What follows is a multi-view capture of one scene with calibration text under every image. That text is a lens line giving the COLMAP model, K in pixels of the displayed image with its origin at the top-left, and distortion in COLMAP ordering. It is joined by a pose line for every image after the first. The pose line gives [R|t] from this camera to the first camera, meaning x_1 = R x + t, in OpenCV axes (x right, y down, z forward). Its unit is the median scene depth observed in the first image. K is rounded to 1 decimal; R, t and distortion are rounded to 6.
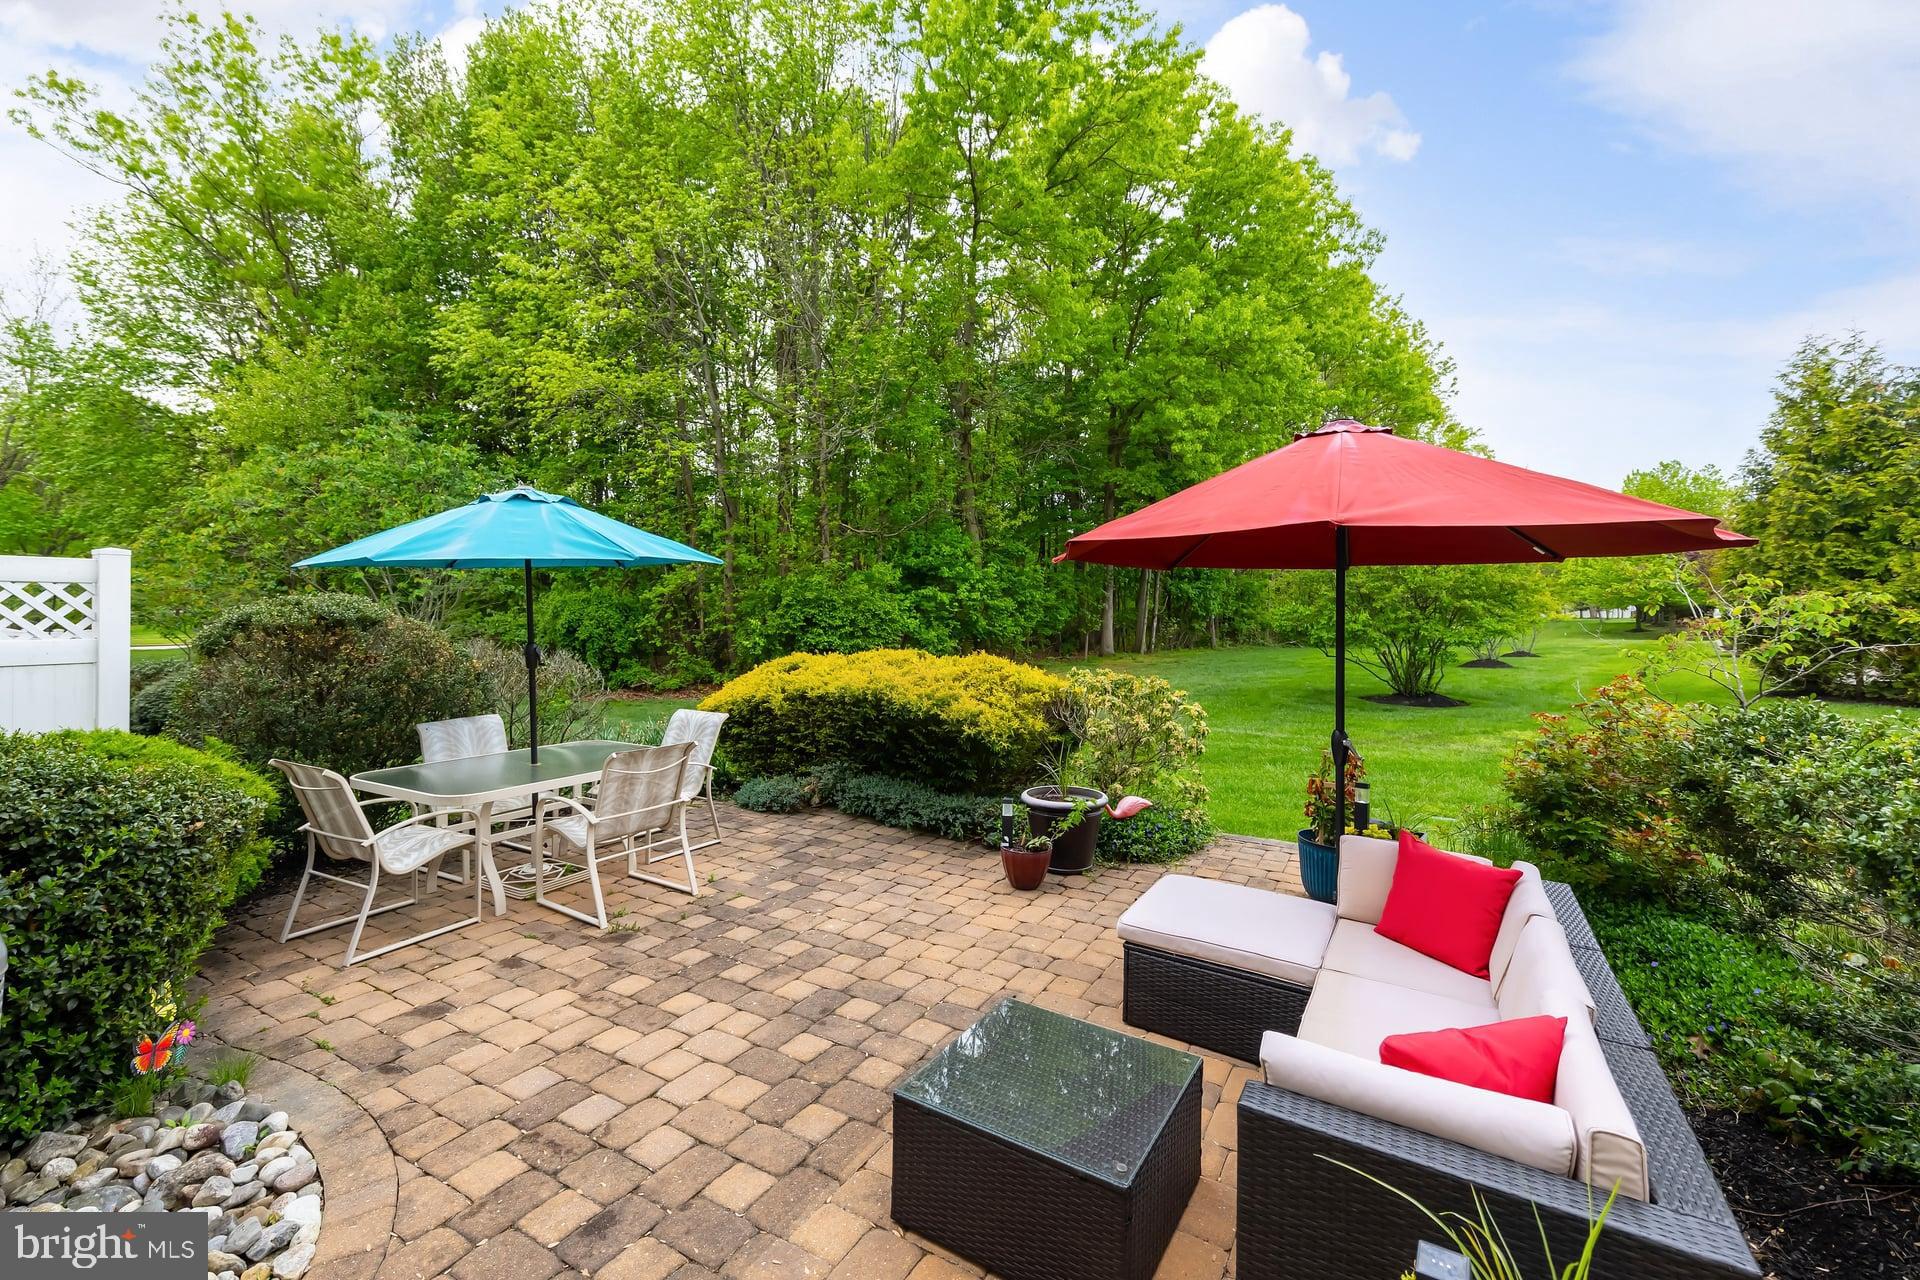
lens RADIAL K [[754.2, 0, 962.8], [0, 754.2, 637.2], [0, 0, 1]] dist [0.010108, -0.000447]
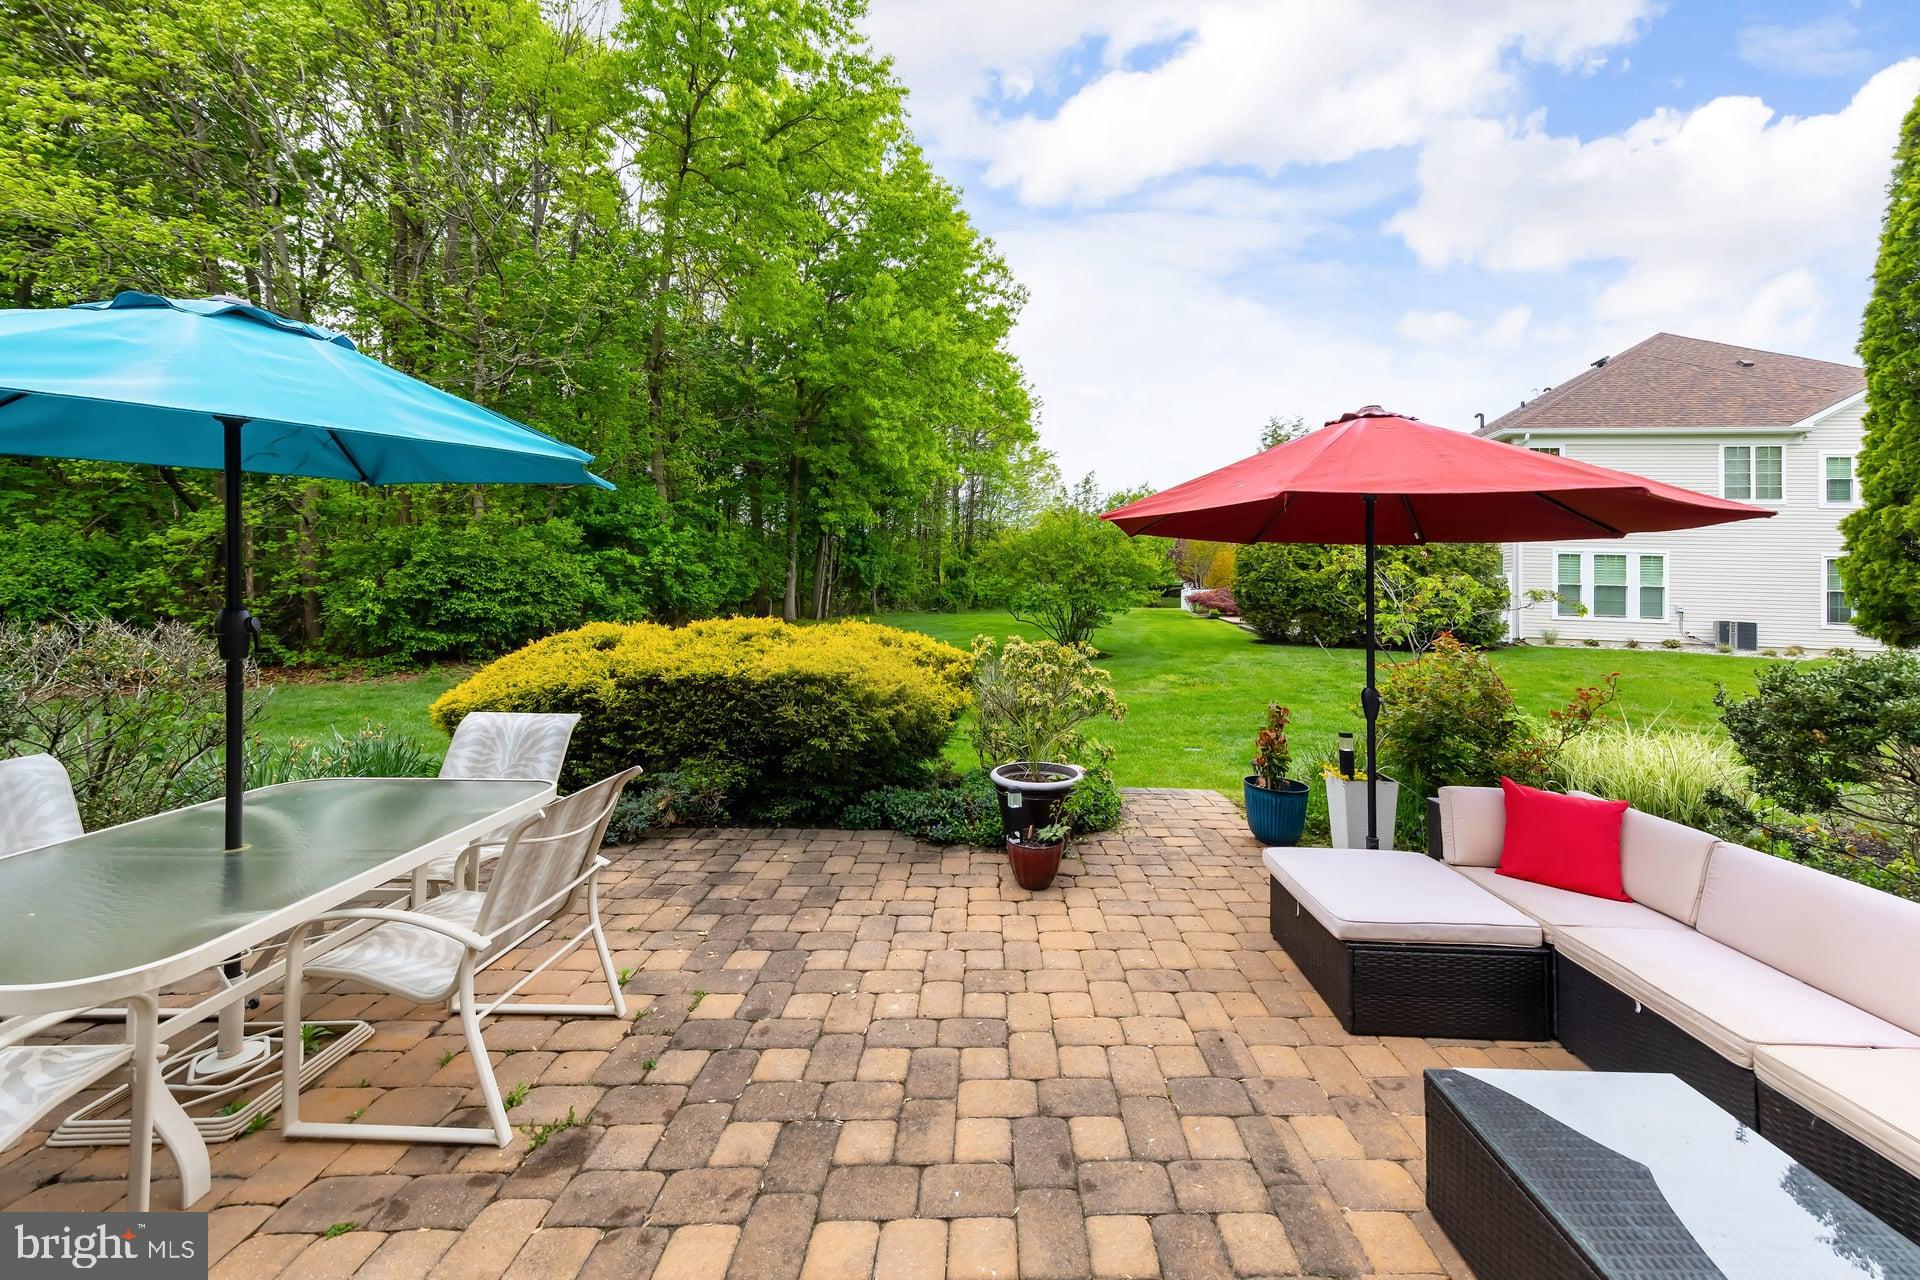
lens RADIAL K [[672.9, 0, 1003.0], [0, 672.9, 590.7], [0, 0, 1]] dist [0.005315, -0.001018]
pose [[0.852622, 0.013696, 0.522348, -0.078042], [-0.002699, 0.999759, -0.021808, 0.000833], [-0.522521, 0.017184, 0.852453, 0.073457]]
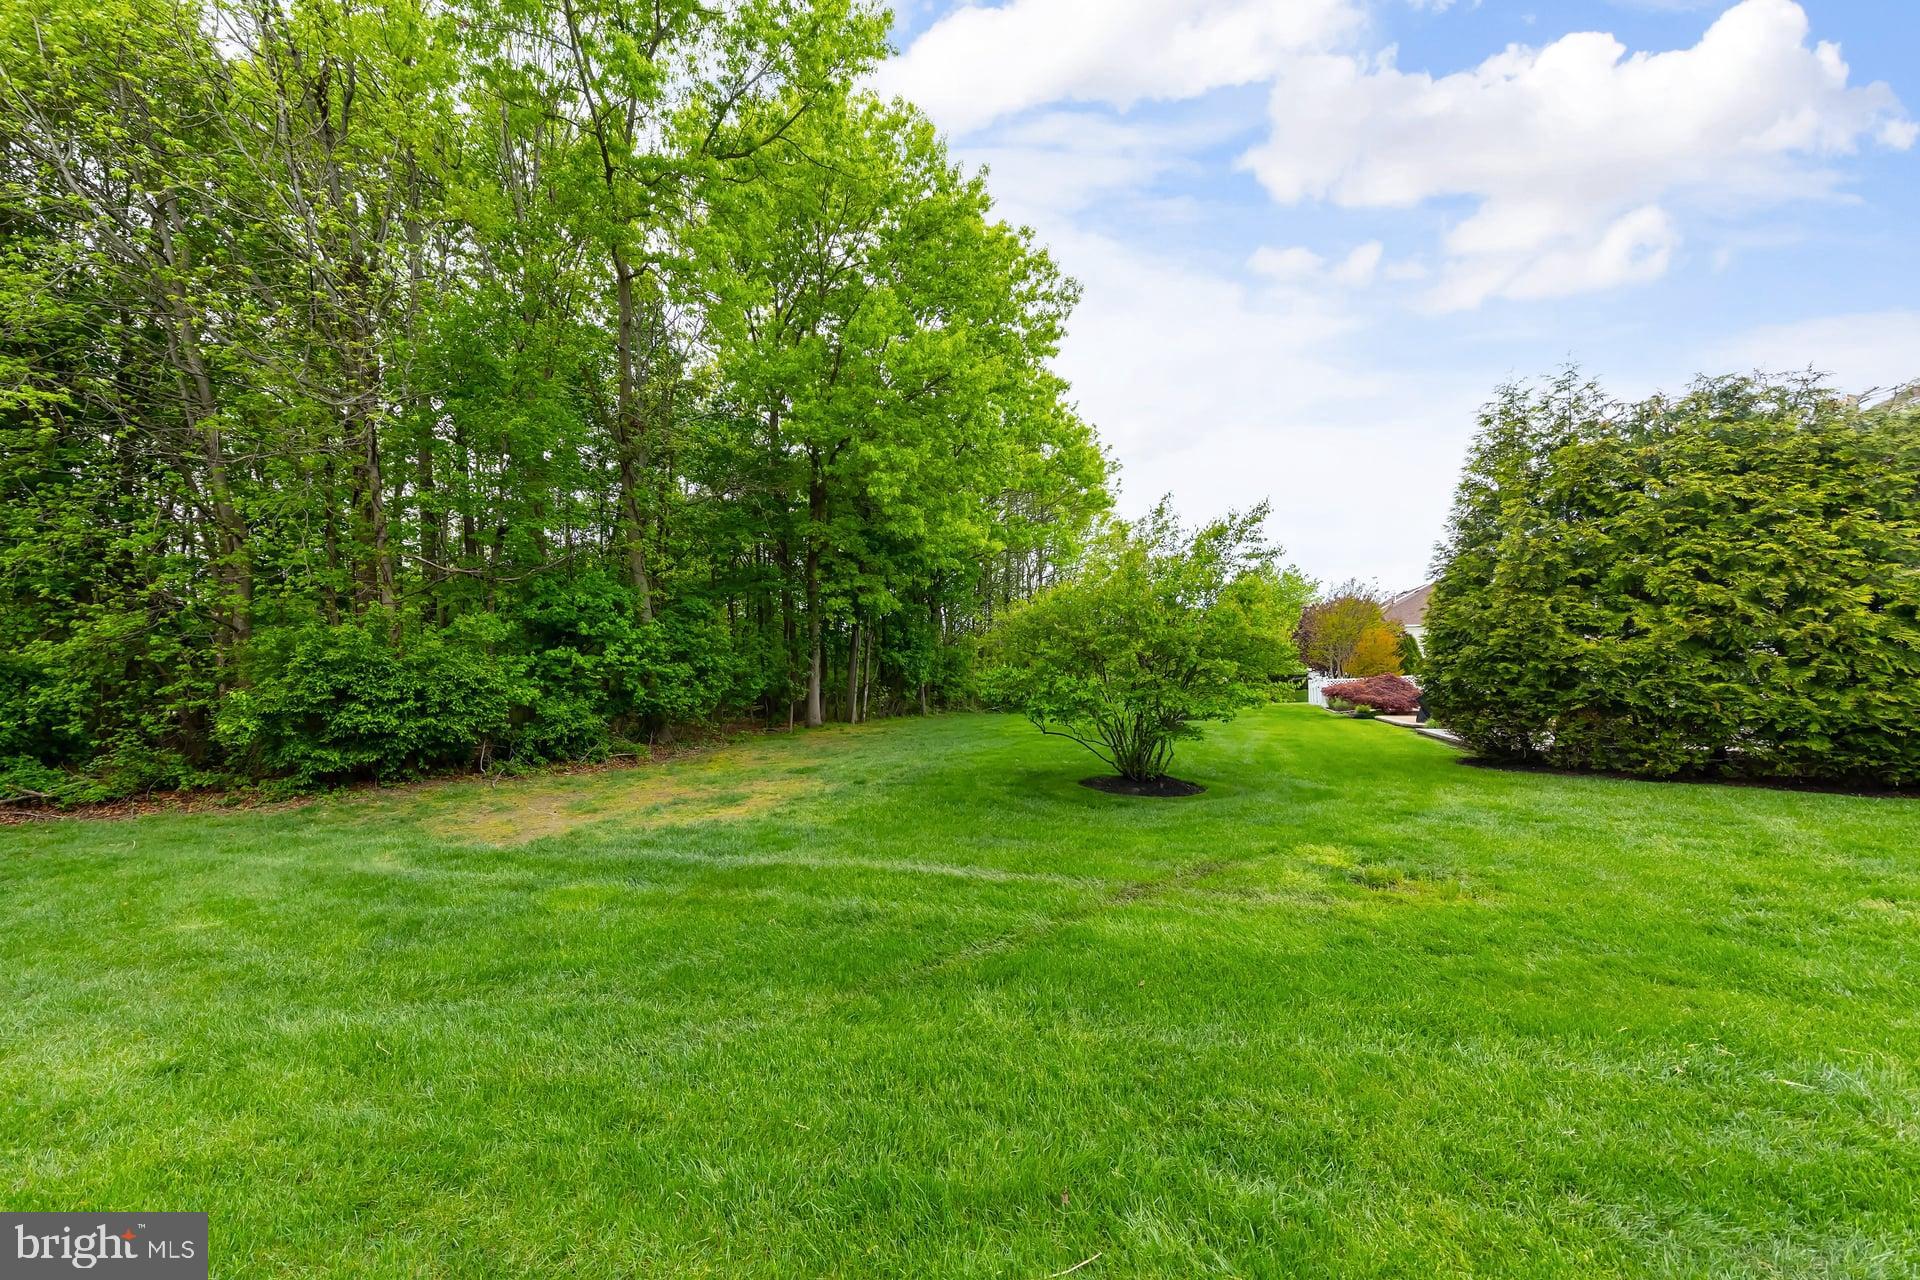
lens RADIAL K [[672.9, 0, 880.8], [0, 672.9, 697.2], [0, 0, 1]] dist [0.005315, -0.001018]
pose [[0.969382, -0.009239, 0.245382, 0.113319], [0.011950, 0.999883, -0.009558, -0.005727], [-0.245265, 0.012198, 0.969379, 0.282057]]
